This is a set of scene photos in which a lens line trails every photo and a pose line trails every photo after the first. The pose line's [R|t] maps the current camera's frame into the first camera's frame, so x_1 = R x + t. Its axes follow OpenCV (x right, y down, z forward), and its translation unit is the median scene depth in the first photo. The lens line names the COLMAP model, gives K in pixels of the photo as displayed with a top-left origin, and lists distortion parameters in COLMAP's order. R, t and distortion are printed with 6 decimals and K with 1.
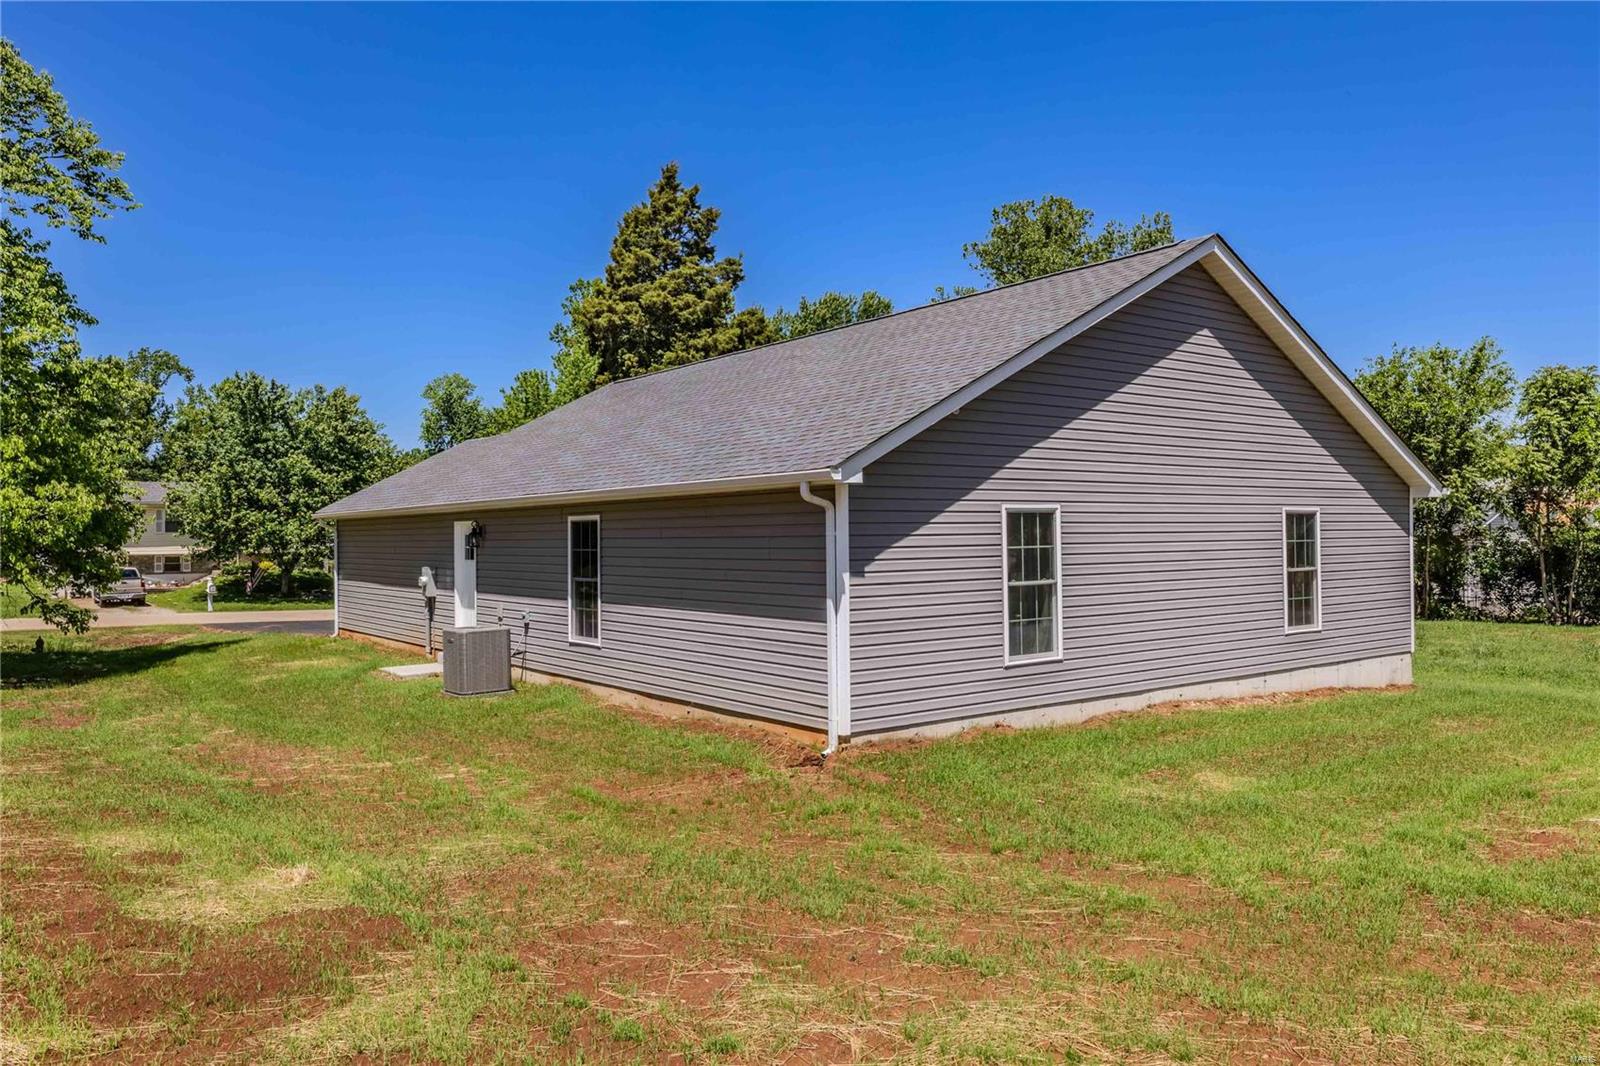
lens RADIAL K [[1129.8, 0, 800.1], [0, 1129.8, 527.3], [0, 0, 1]] dist [0.004549, 0.000439]
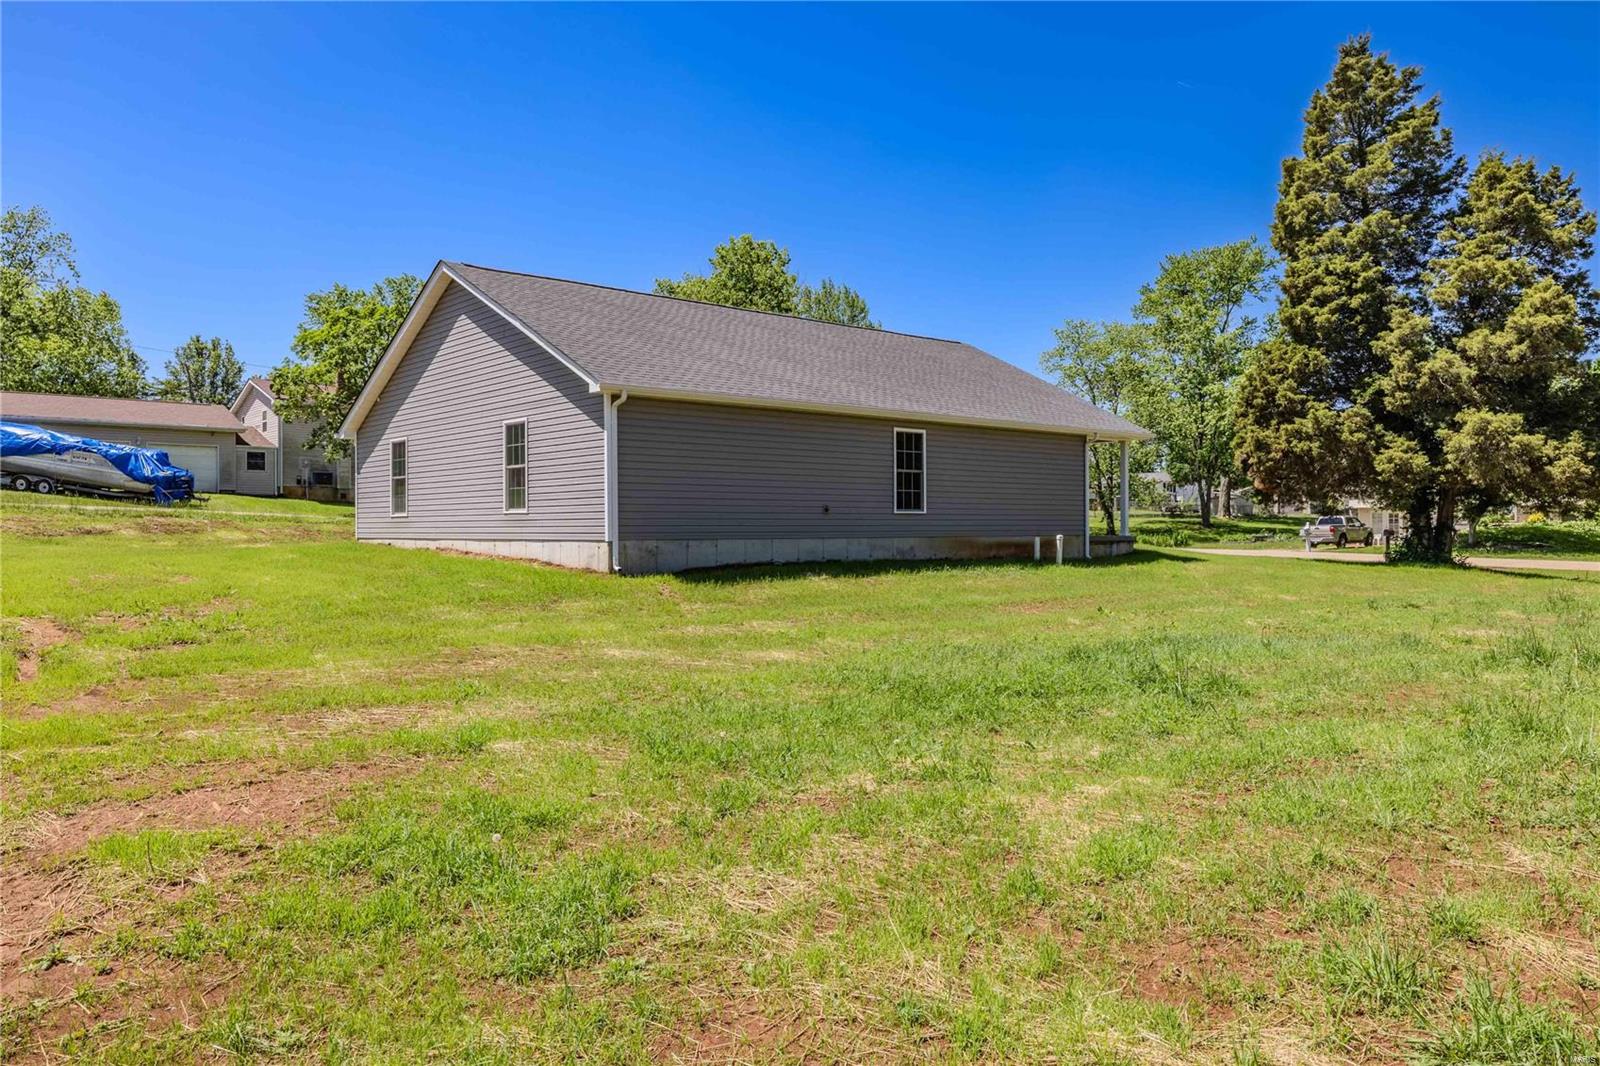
lens RADIAL K [[1129.8, 0, 800.8], [0, 1129.8, 537.1], [0, 0, 1]] dist [0.004549, 0.000439]
pose [[0.067325, 0.017575, -0.997576, 1.834572], [0.009266, 0.999791, 0.018240, 0.101555], [0.997688, -0.010471, 0.067148, 1.272976]]
